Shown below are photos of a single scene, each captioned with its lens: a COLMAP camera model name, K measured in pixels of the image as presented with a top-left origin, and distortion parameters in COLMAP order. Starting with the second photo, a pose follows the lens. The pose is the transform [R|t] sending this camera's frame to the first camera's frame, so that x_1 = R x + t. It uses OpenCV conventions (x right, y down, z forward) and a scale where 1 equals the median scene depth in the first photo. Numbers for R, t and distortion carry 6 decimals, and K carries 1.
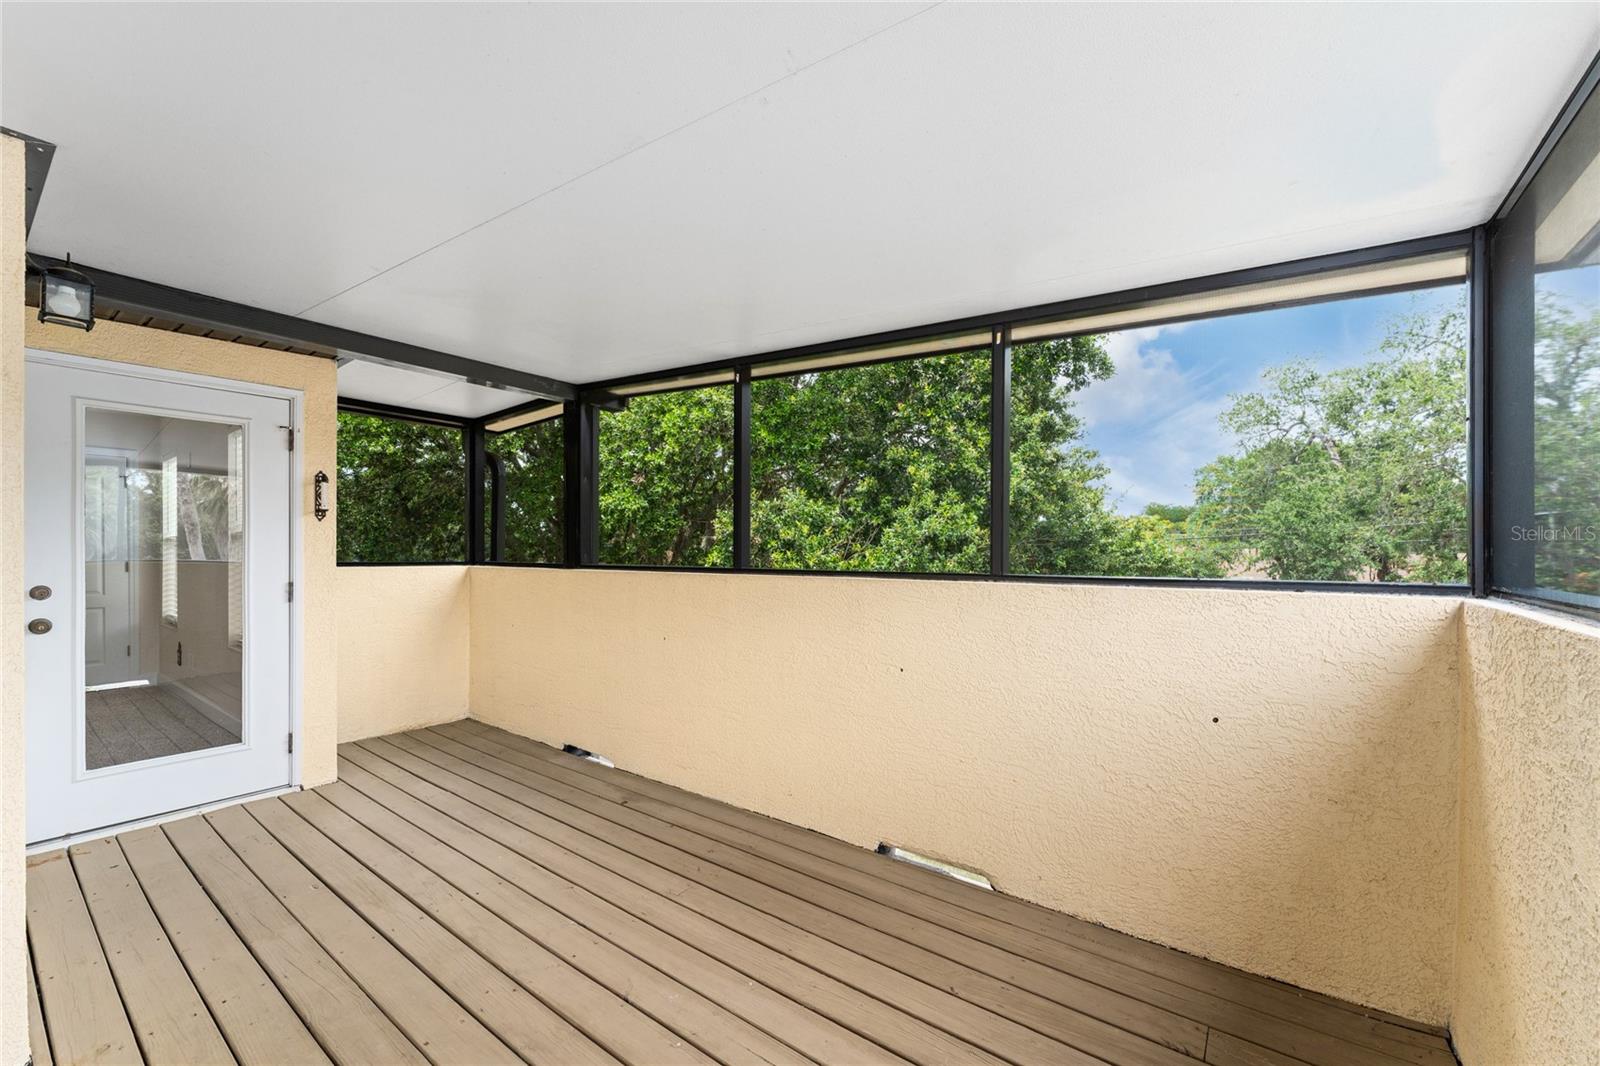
lens RADIAL K [[639.7, 0, 805.8], [0, 639.7, 533.0], [0, 0, 1]] dist [-0.005550, 0.000072]
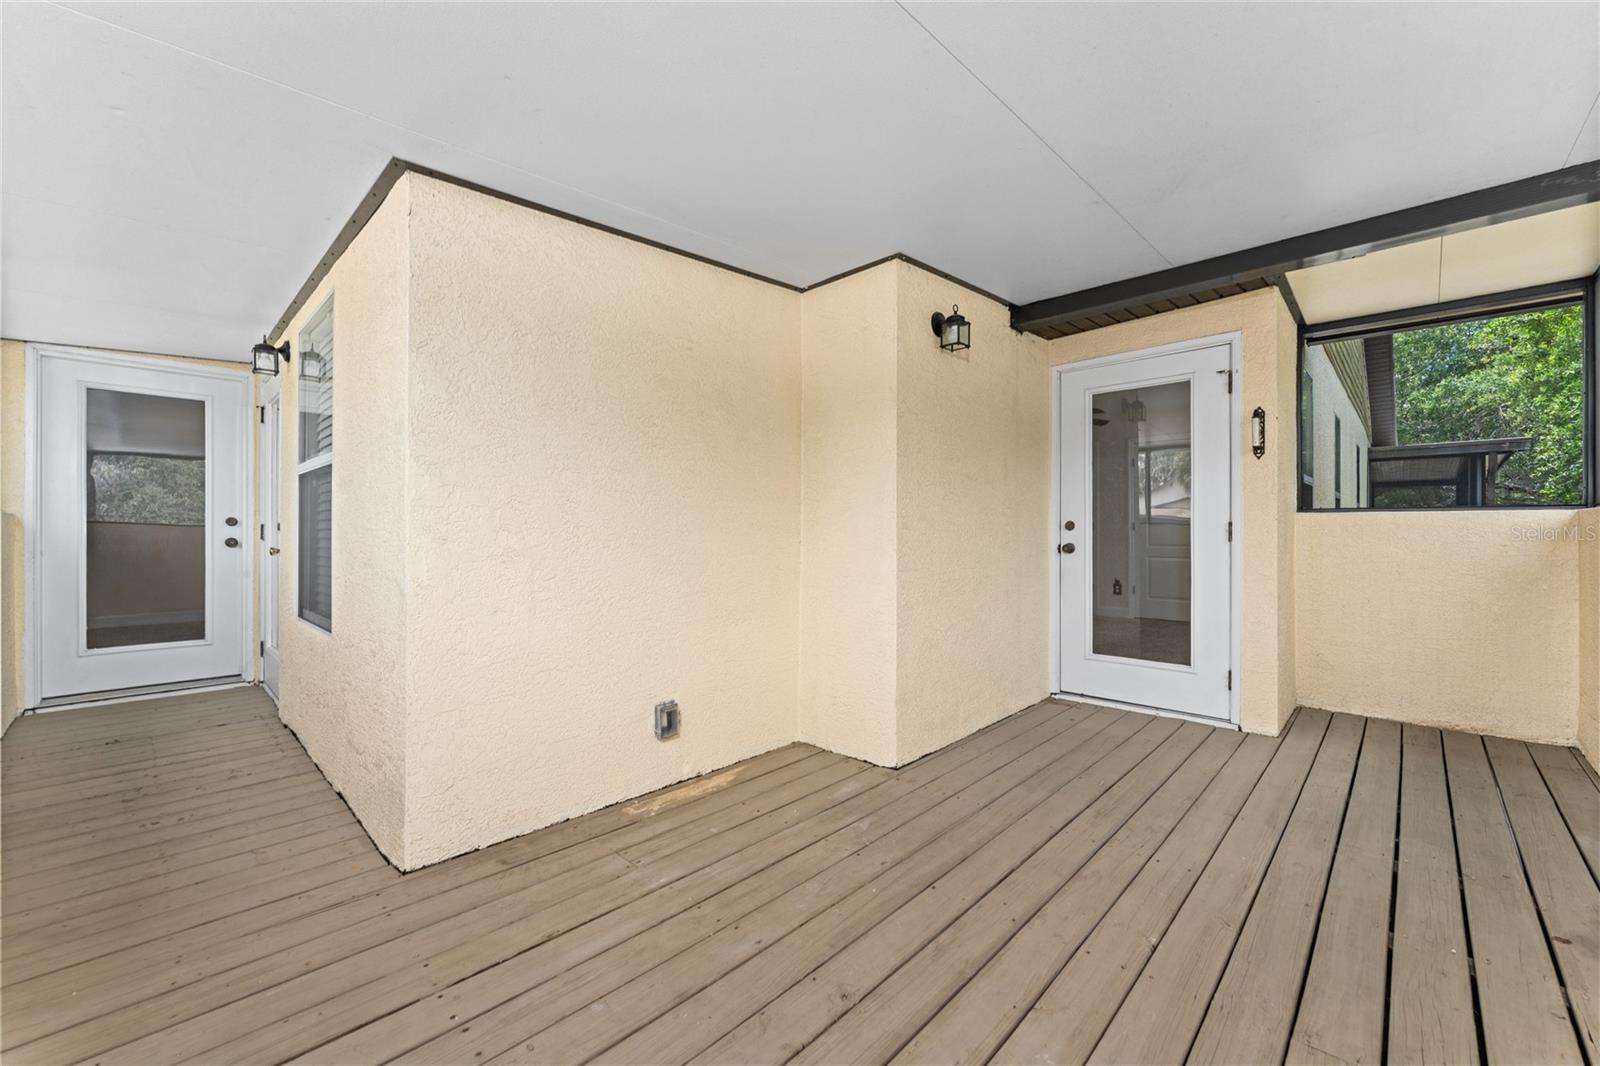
lens RADIAL K [[639.7, 0, 805.8], [0, 639.7, 533.0], [0, 0, 1]] dist [-0.005550, 0.000072]
pose [[-0.121394, -0.001409, -0.992603, 0.281927], [0.026931, 0.999626, -0.004713, 0.081815], [0.992239, -0.027304, -0.121311, 0.459010]]
